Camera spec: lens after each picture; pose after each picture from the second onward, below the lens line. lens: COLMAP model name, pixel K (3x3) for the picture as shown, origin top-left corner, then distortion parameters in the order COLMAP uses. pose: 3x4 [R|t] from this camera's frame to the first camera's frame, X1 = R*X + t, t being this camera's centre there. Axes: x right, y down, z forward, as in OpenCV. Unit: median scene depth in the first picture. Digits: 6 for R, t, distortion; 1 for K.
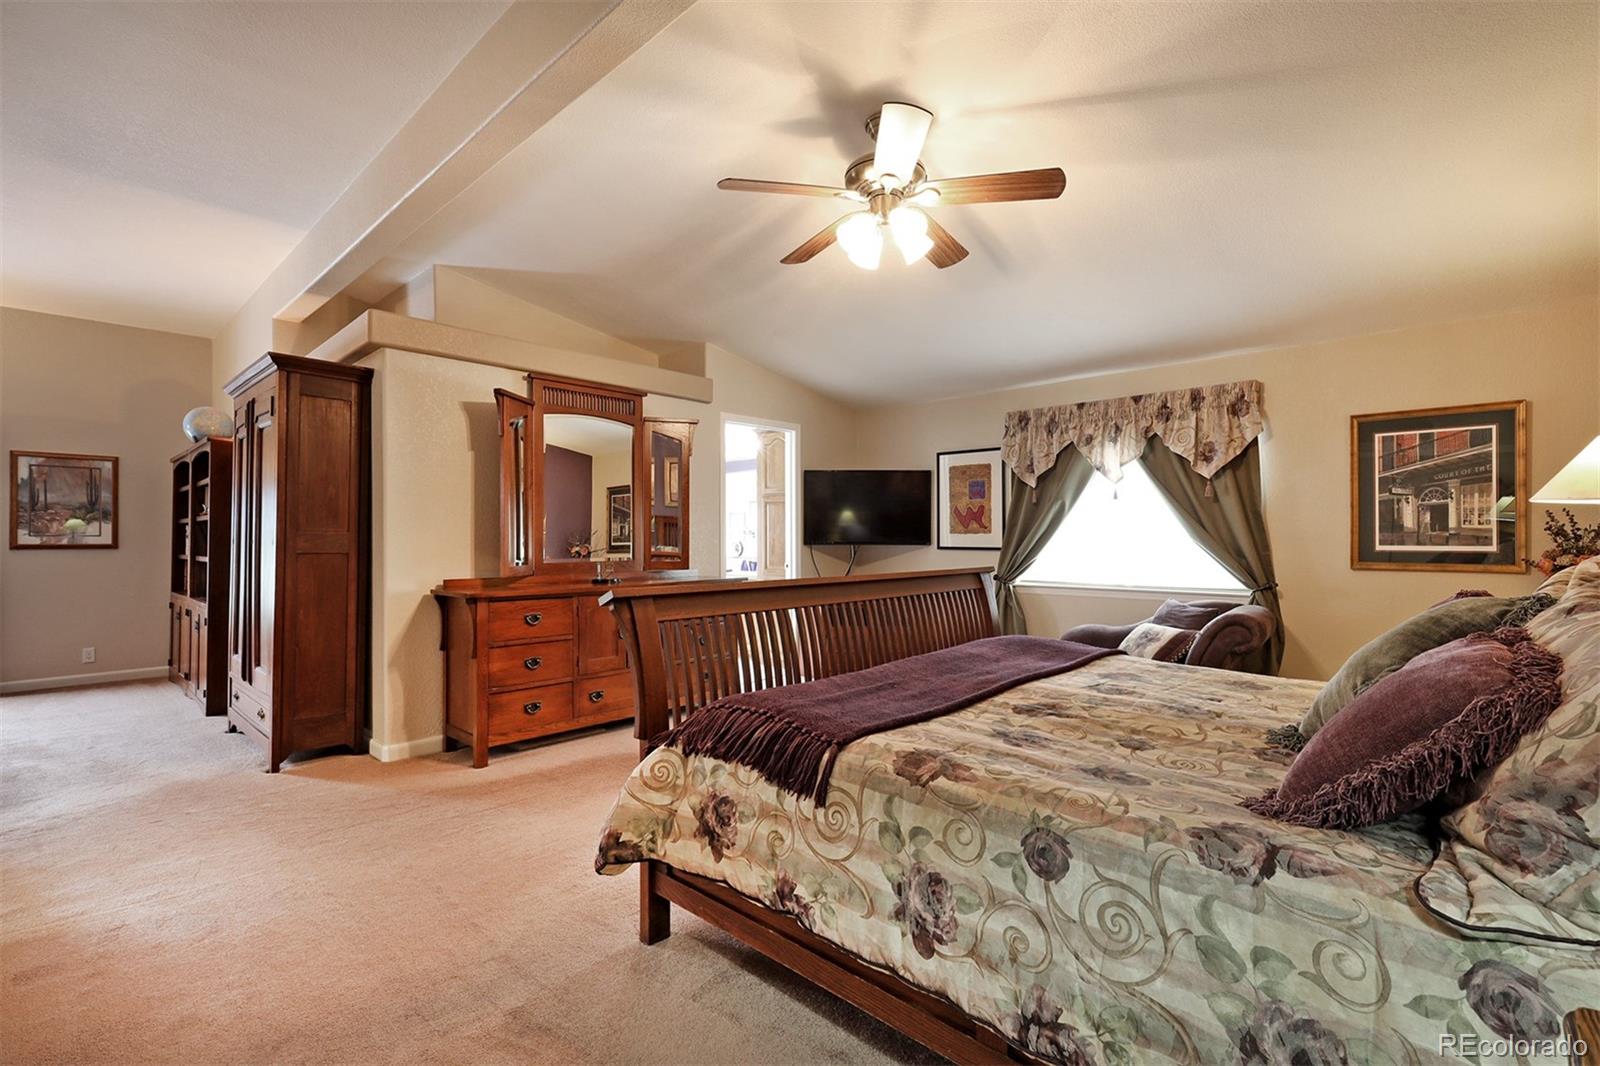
lens RADIAL K [[721.9, 0, 791.3], [0, 721.9, 533.6], [0, 0, 1]] dist [-0.001212, 0.000008]
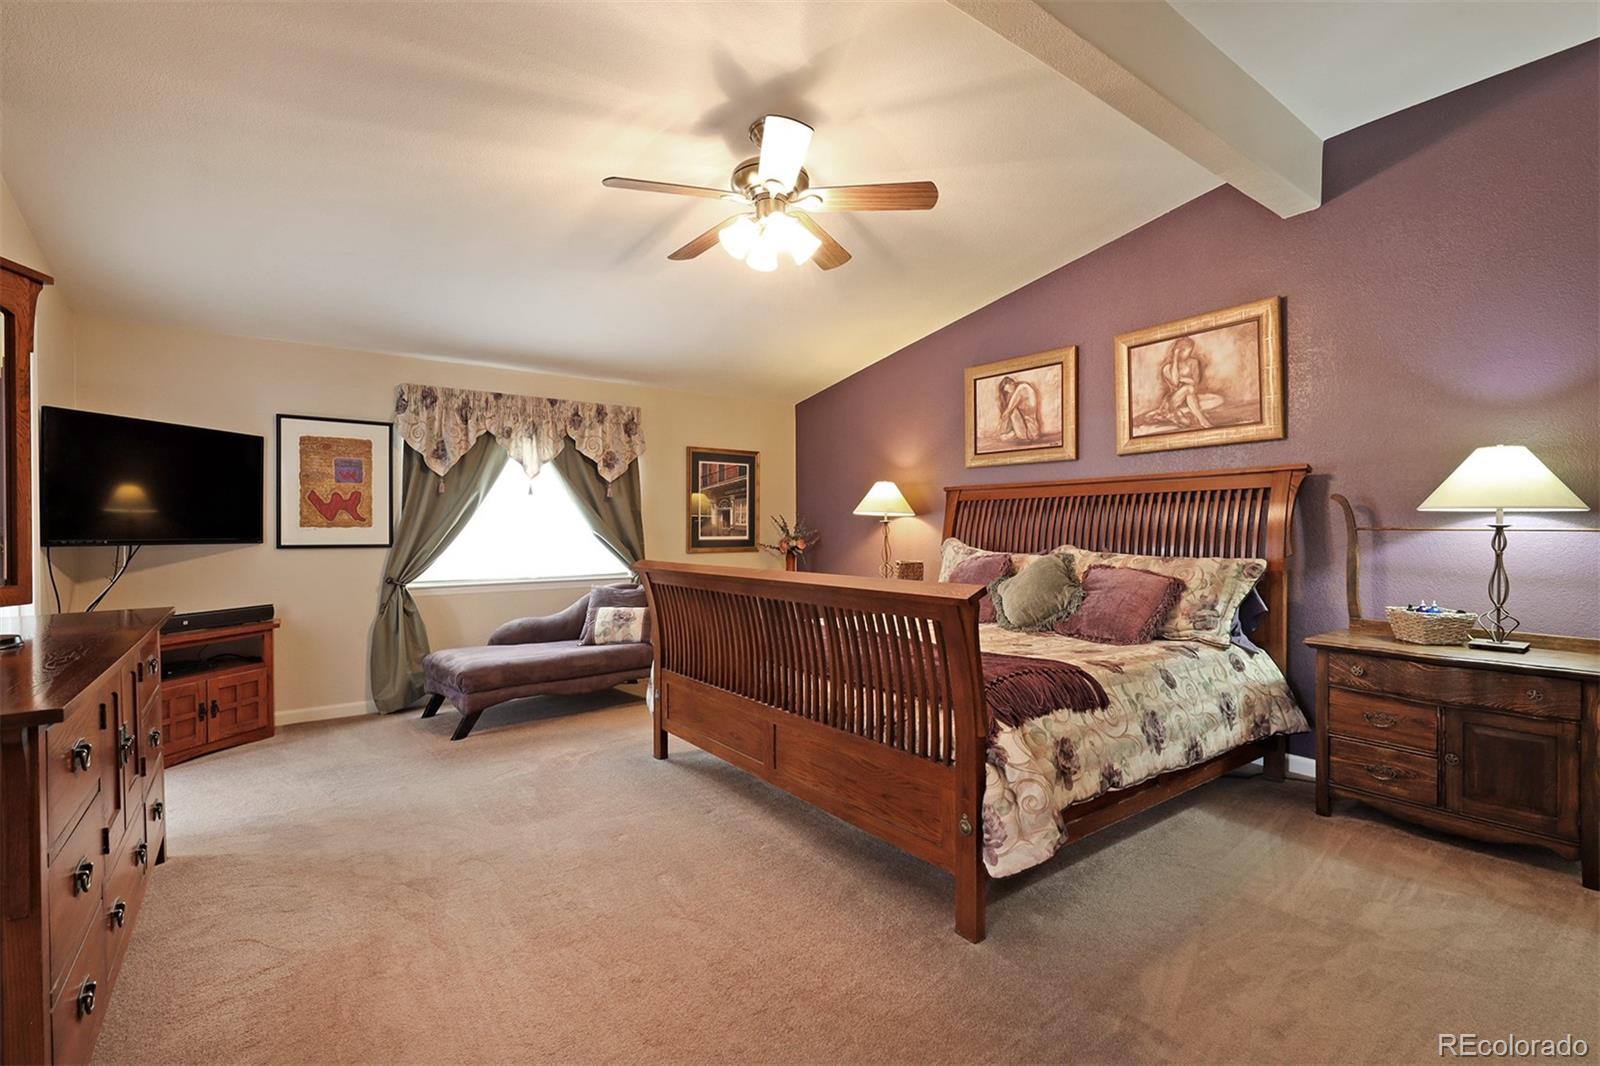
lens RADIAL K [[721.9, 0, 801.9], [0, 721.9, 531.5], [0, 0, 1]] dist [-0.001212, 0.000008]
pose [[0.169215, -0.001240, 0.985578, -0.627287], [-0.002651, 0.999995, 0.001713, 0.003154], [-0.985576, -0.002903, 0.169211, 0.554820]]
